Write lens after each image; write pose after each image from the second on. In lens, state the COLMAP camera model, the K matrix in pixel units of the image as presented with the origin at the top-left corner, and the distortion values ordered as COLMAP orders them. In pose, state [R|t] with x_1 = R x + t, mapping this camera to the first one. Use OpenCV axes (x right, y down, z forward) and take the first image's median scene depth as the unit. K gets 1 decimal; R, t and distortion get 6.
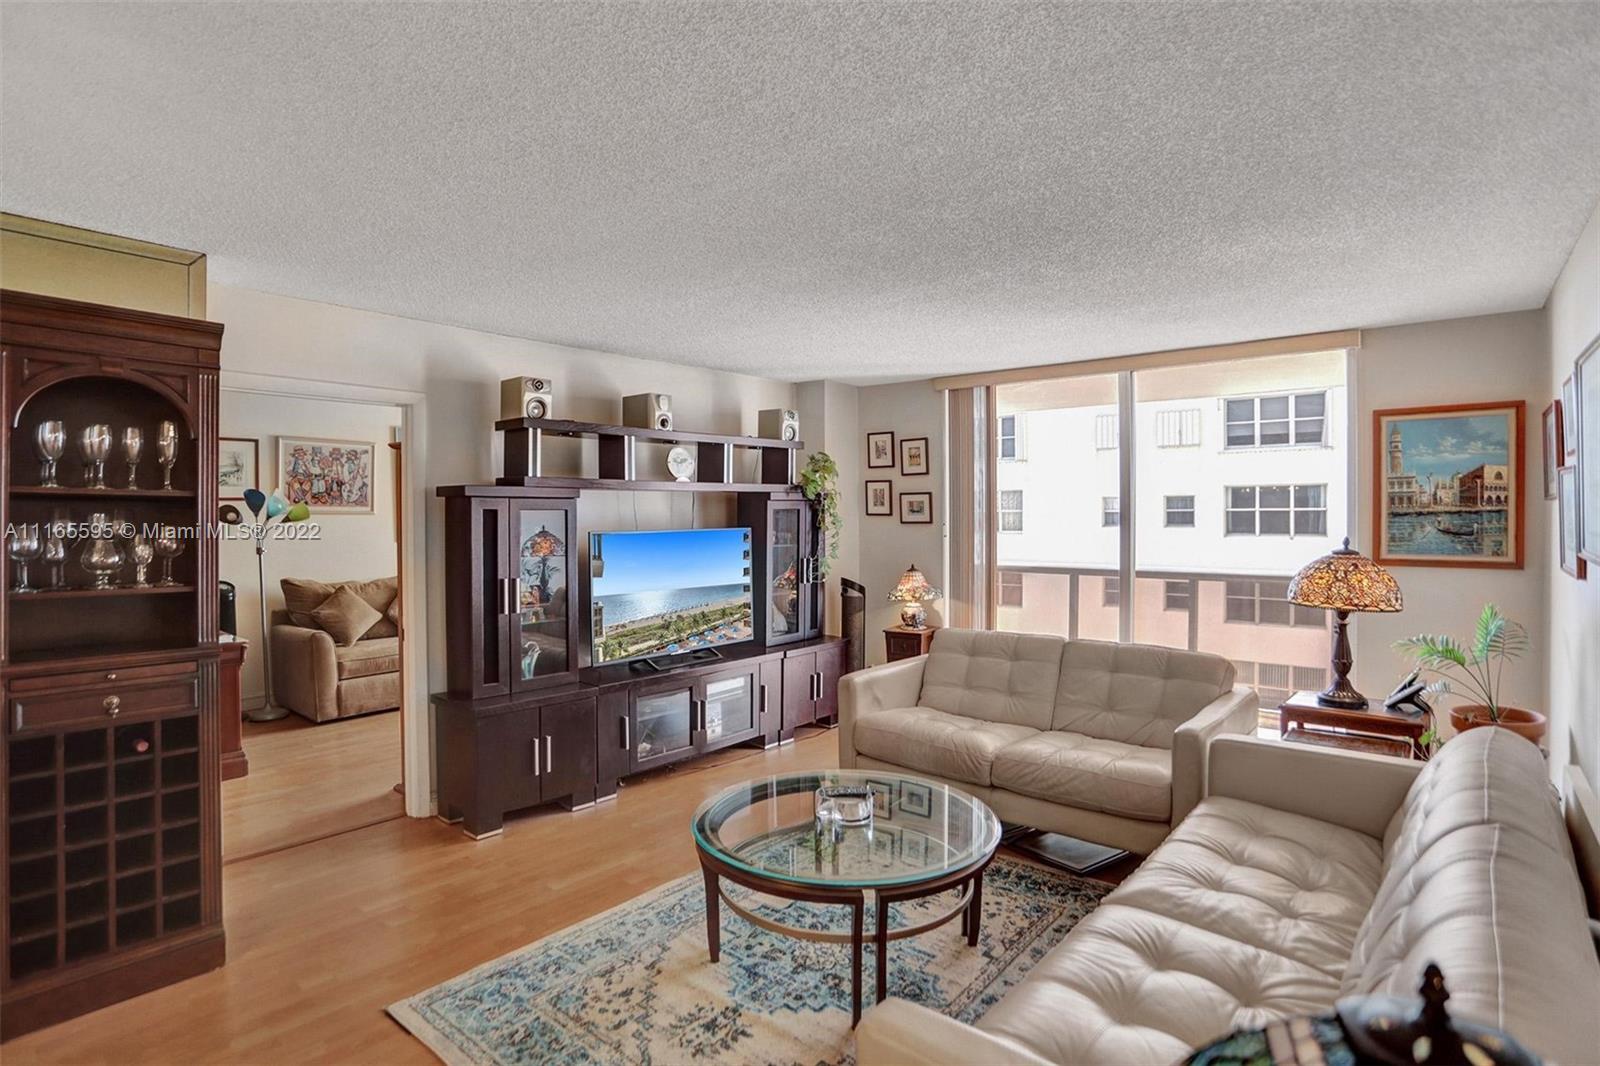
lens RADIAL K [[808.8, 0, 794.4], [0, 808.8, 516.5], [0, 0, 1]] dist [-0.069438, 0.026631]
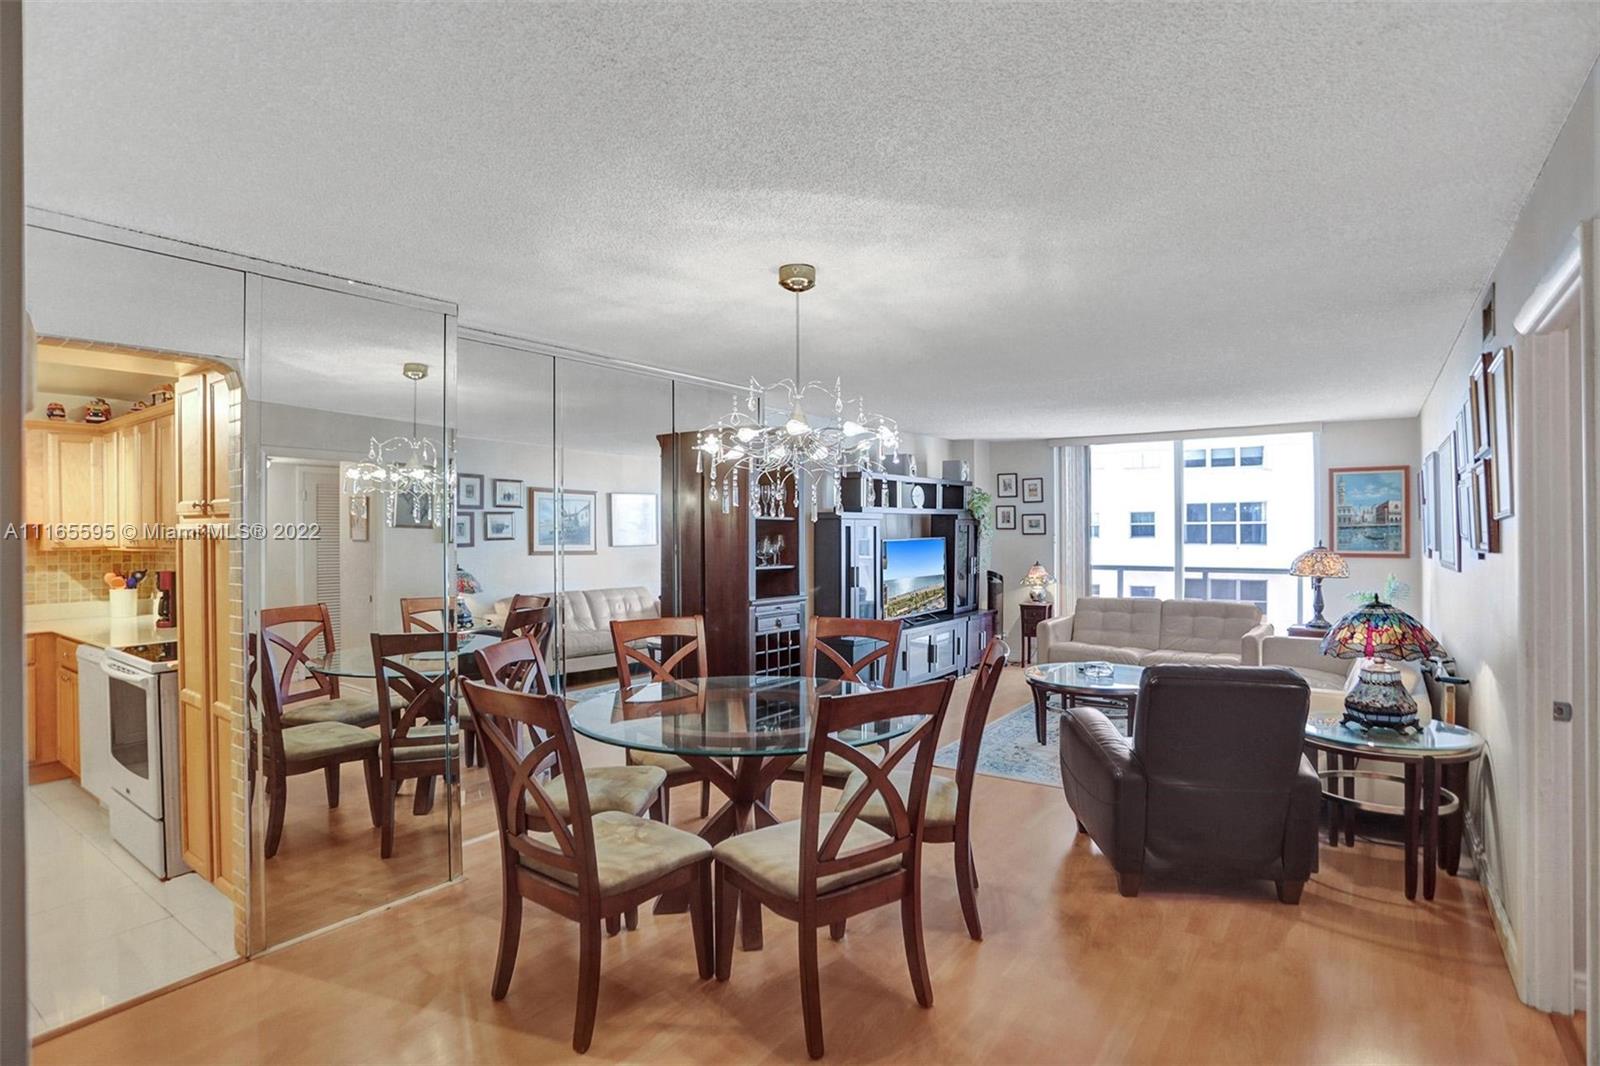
lens RADIAL K [[820.5, 0, 804.8], [0, 820.5, 526.7], [0, 0, 1]] dist [-0.030533, 0.000506]
pose [[0.995628, -0.002649, 0.093369, -0.470224], [0.003052, 0.999987, -0.004175, -0.001115], [-0.093356, 0.004442, 0.995623, -0.544694]]
